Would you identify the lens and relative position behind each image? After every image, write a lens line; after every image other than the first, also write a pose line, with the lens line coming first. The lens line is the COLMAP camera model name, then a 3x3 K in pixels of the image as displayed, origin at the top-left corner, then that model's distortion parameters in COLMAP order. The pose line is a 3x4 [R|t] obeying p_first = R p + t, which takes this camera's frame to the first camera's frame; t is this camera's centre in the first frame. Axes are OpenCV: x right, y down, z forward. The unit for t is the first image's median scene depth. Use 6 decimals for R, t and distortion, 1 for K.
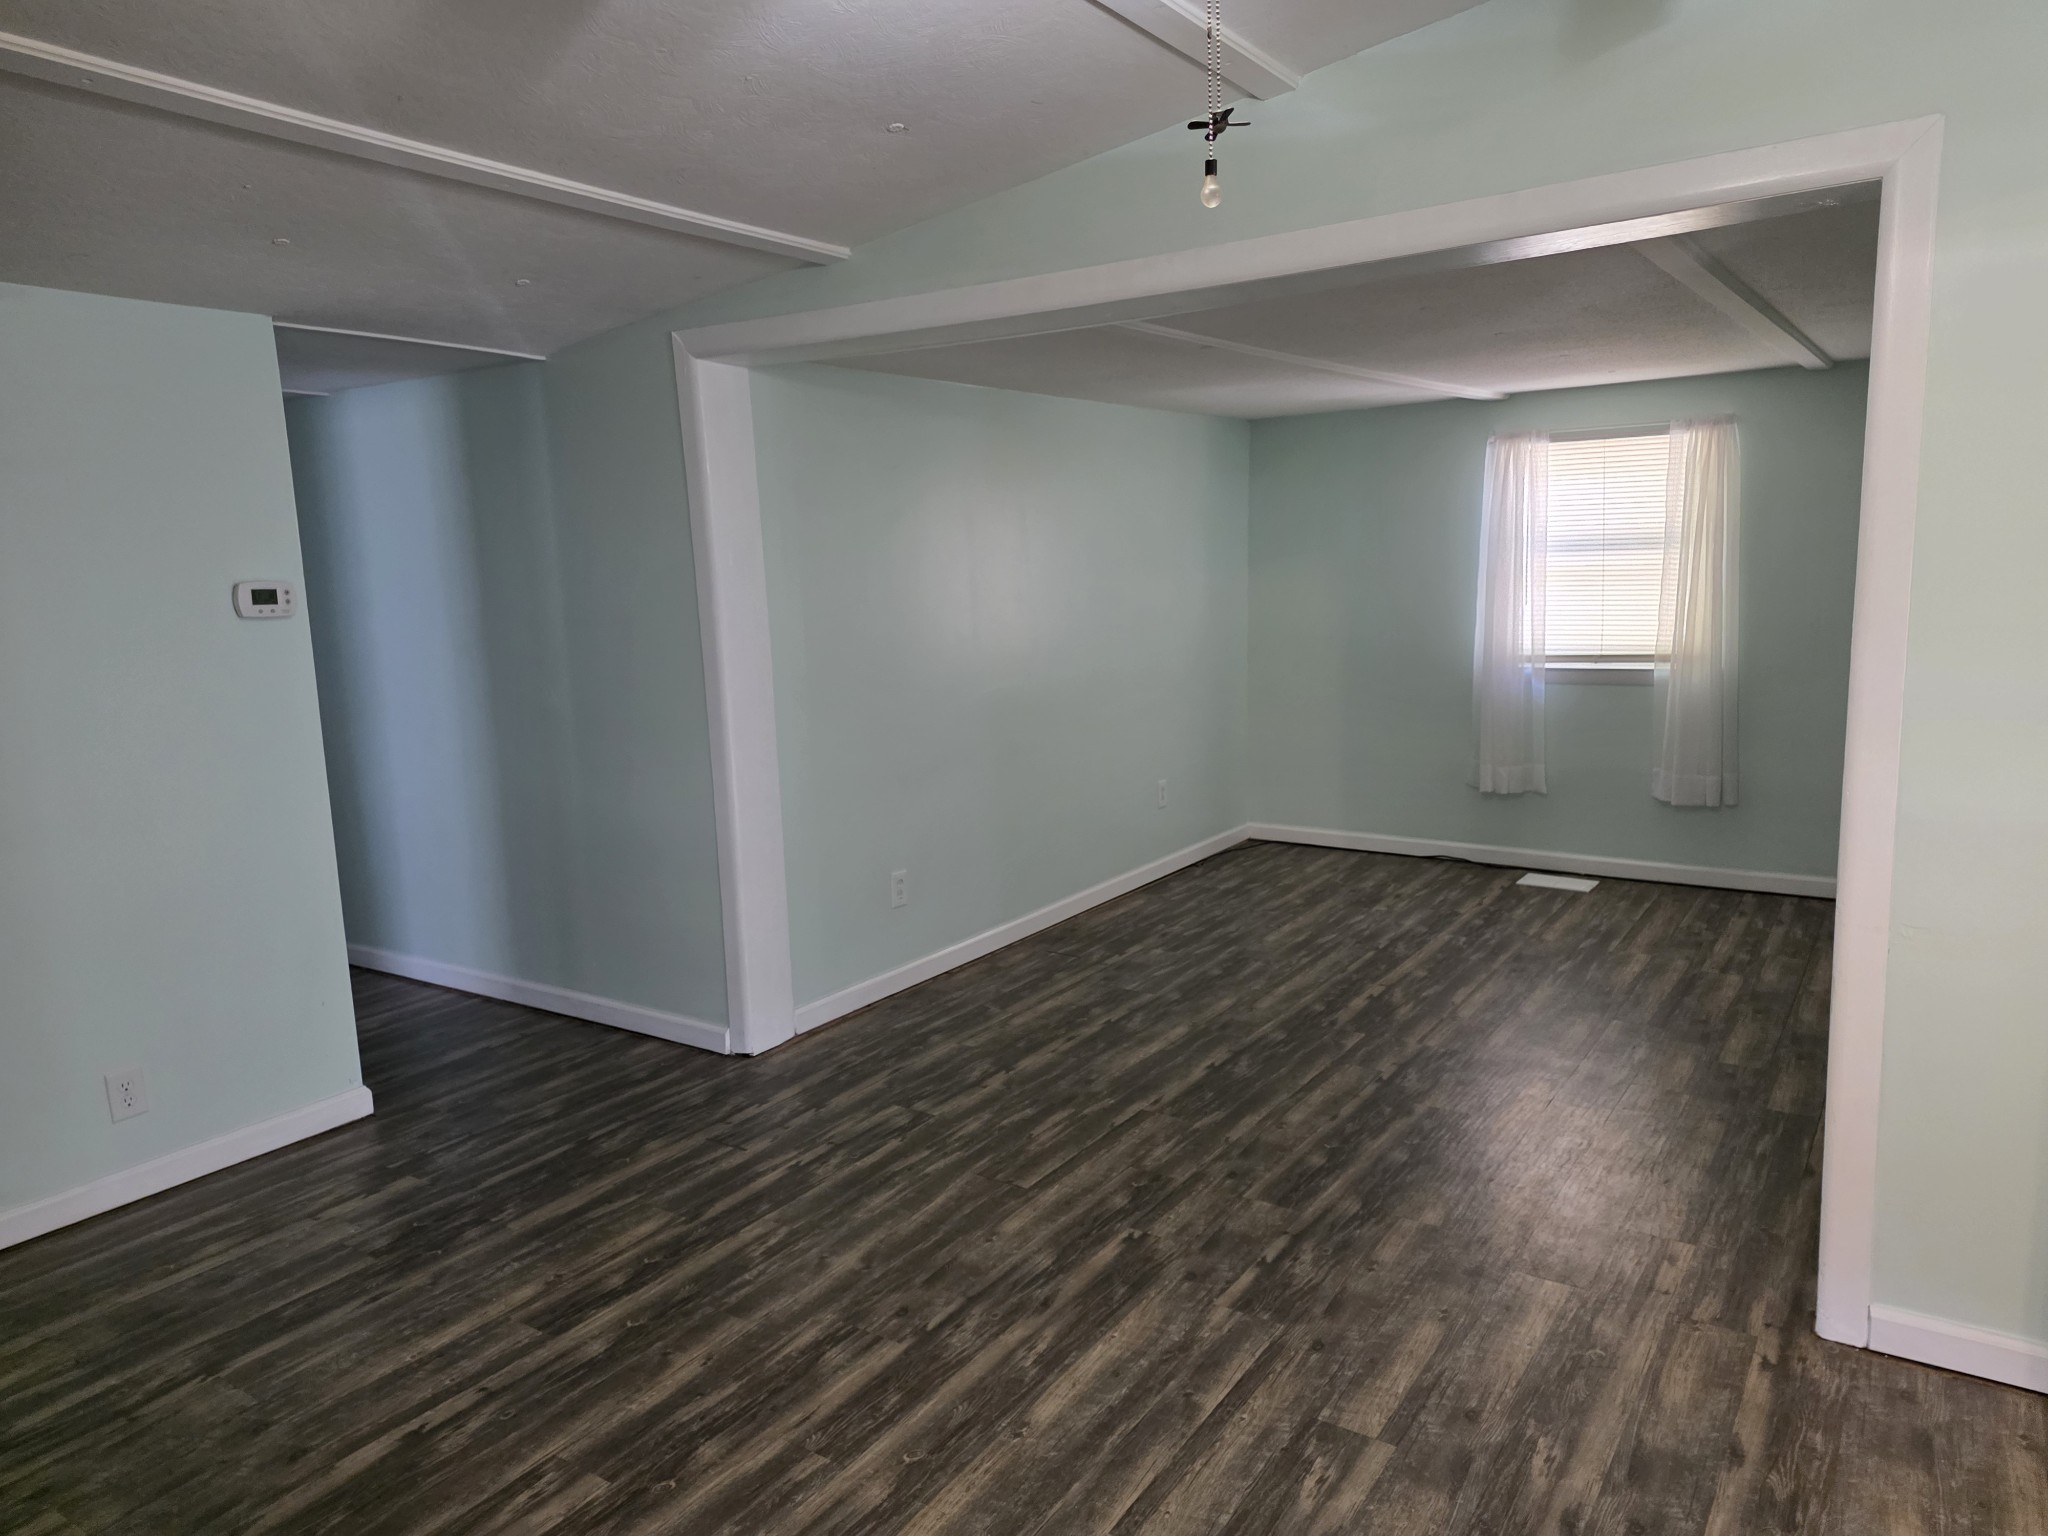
lens RADIAL K [[1371.0, 0, 1014.5], [0, 1371.0, 763.5], [0, 0, 1]] dist [0.060822, -0.047413]
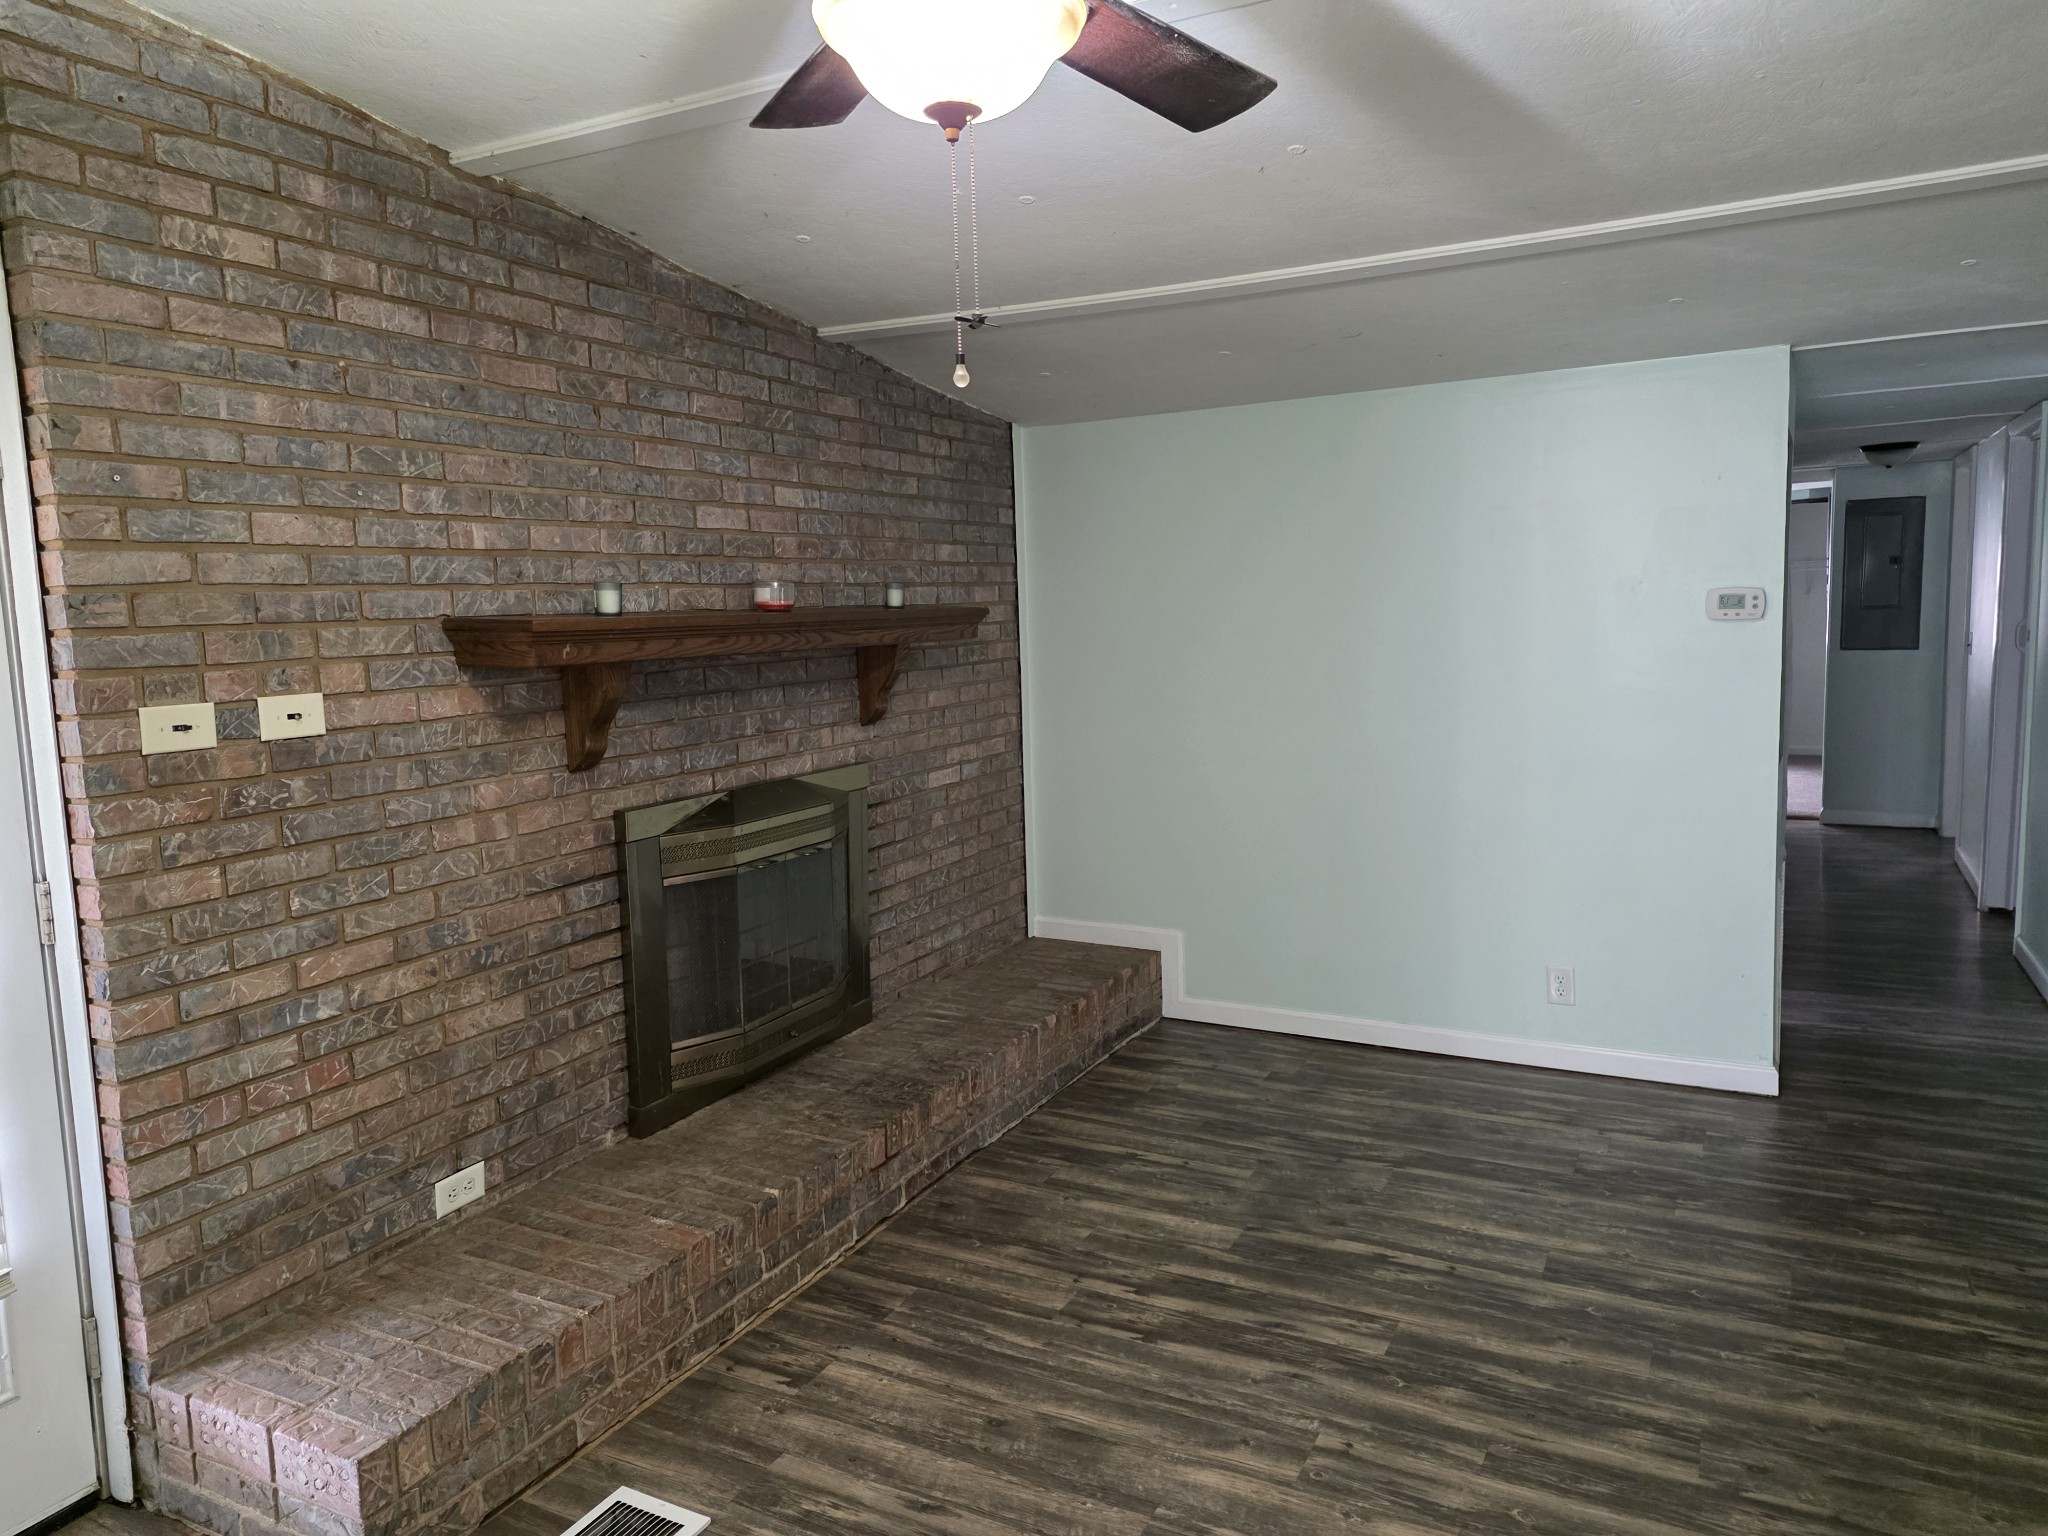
lens RADIAL K [[1371.0, 0, 1033.1], [0, 1371.0, 748.1], [0, 0, 1]] dist [0.060822, -0.047413]
pose [[0.121374, 0.134545, -0.983446, 0.581704], [-0.116286, 0.985876, 0.120526, -0.084182], [0.985772, 0.099732, 0.135305, 0.354155]]
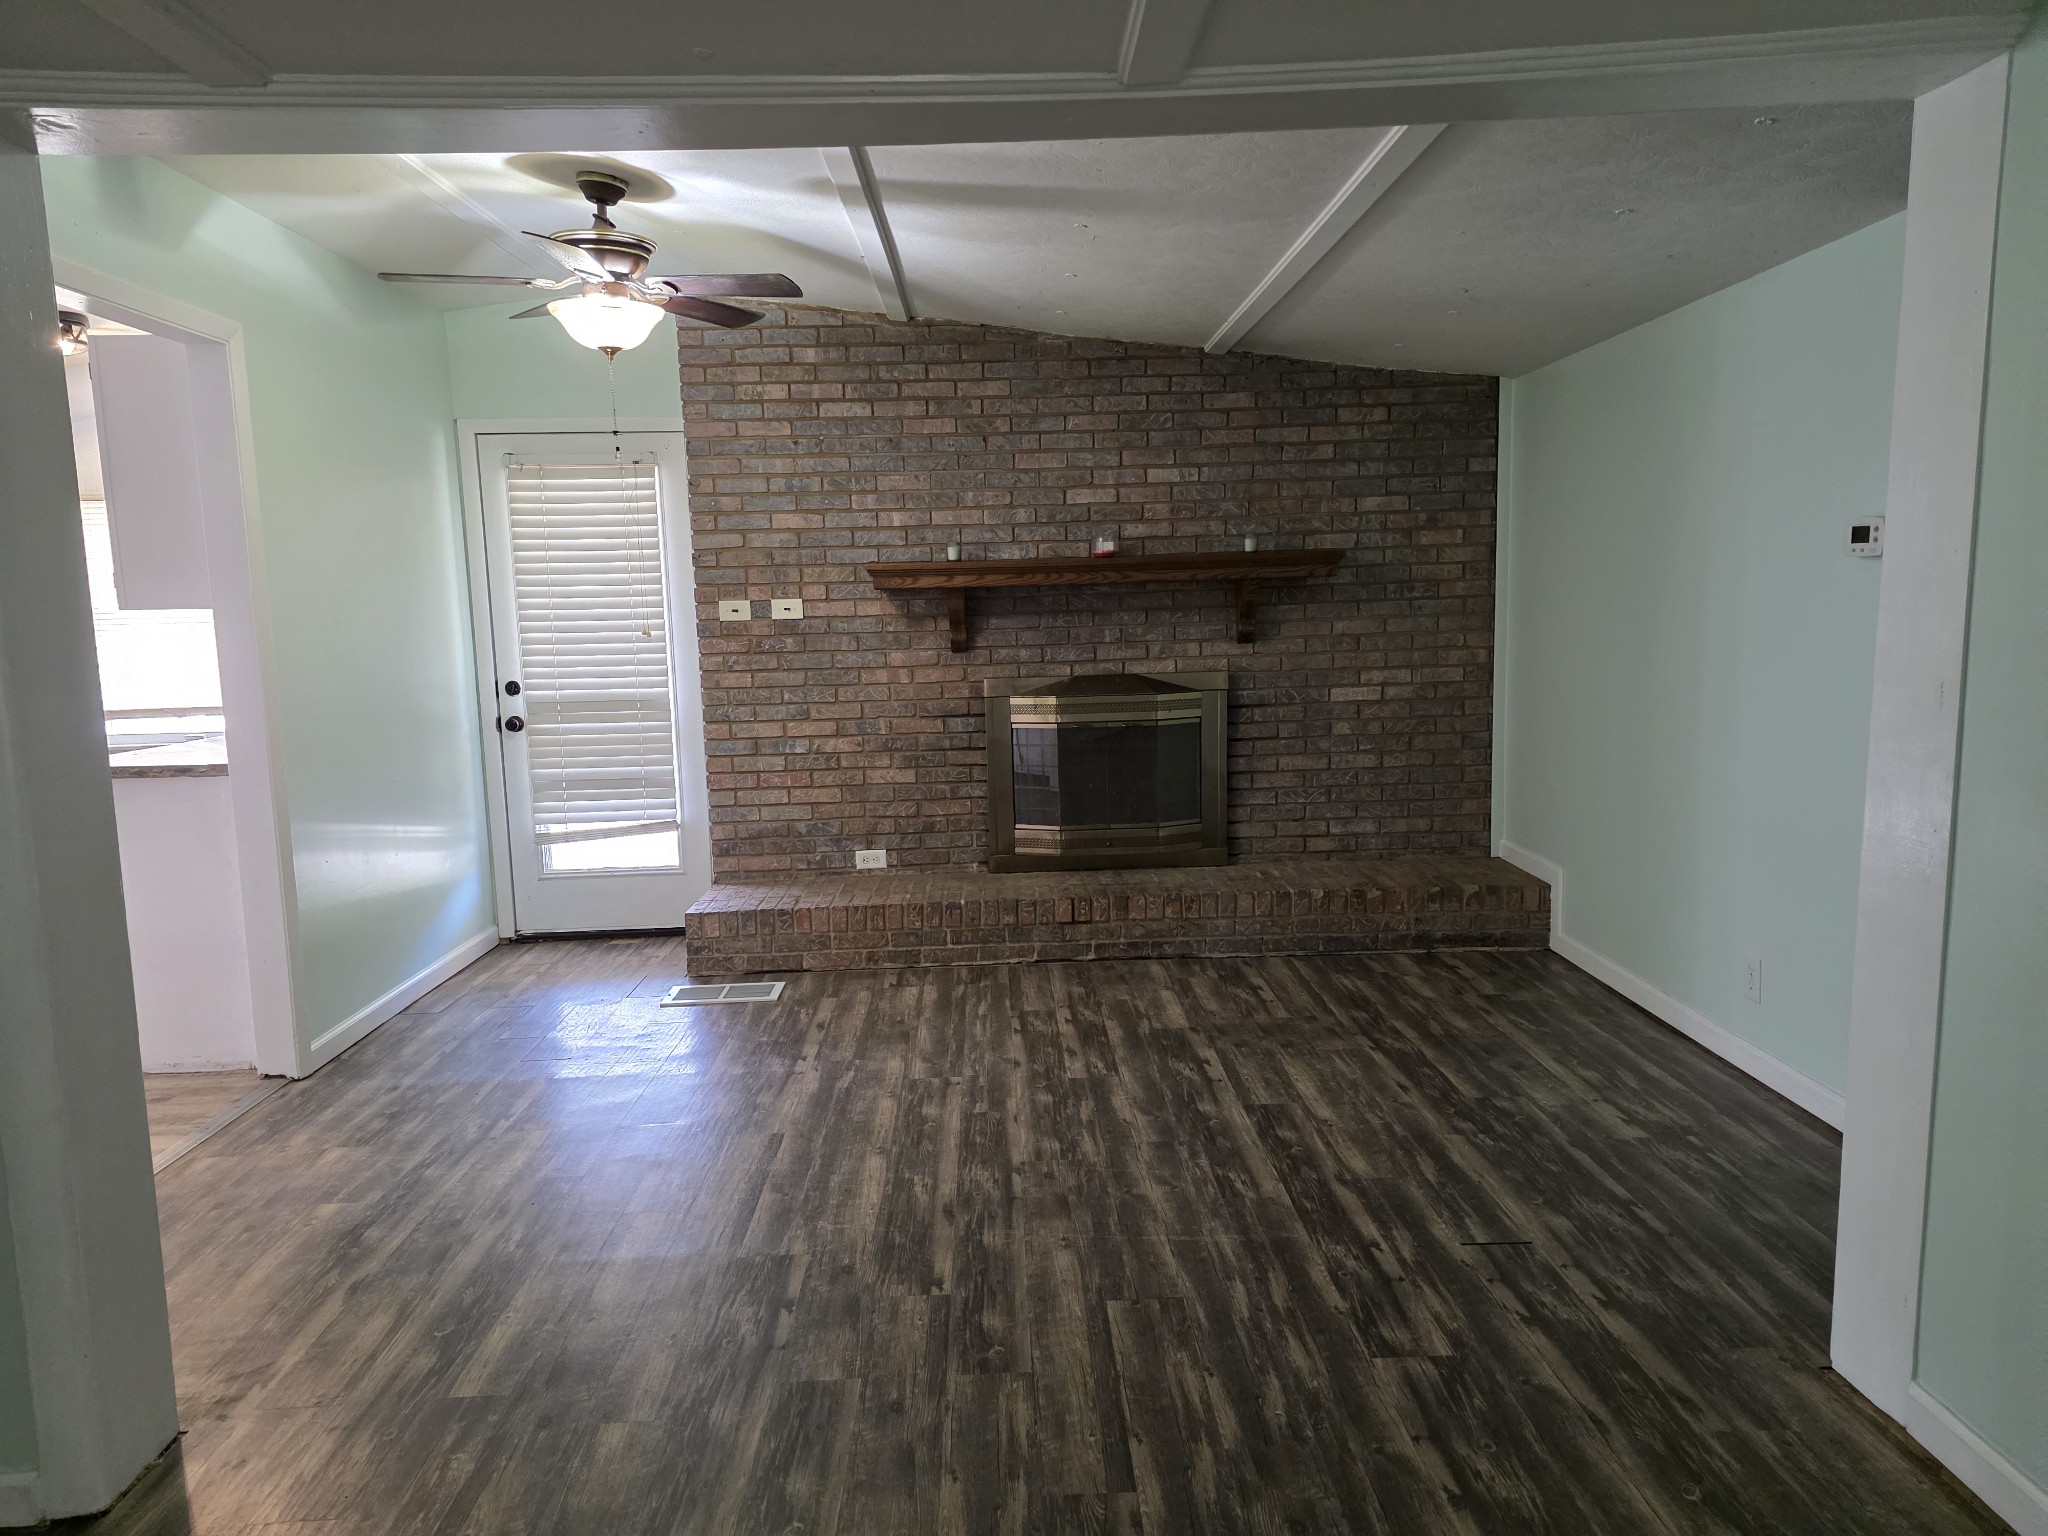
lens RADIAL K [[1371.0, 0, 1033.8], [0, 1371.0, 790.5], [0, 0, 1]] dist [0.060822, -0.047413]
pose [[-0.809193, 0.134519, -0.571936, 0.498237], [-0.030592, 0.962471, 0.269654, -0.212581], [0.586746, 0.235699, -0.774710, 1.628900]]
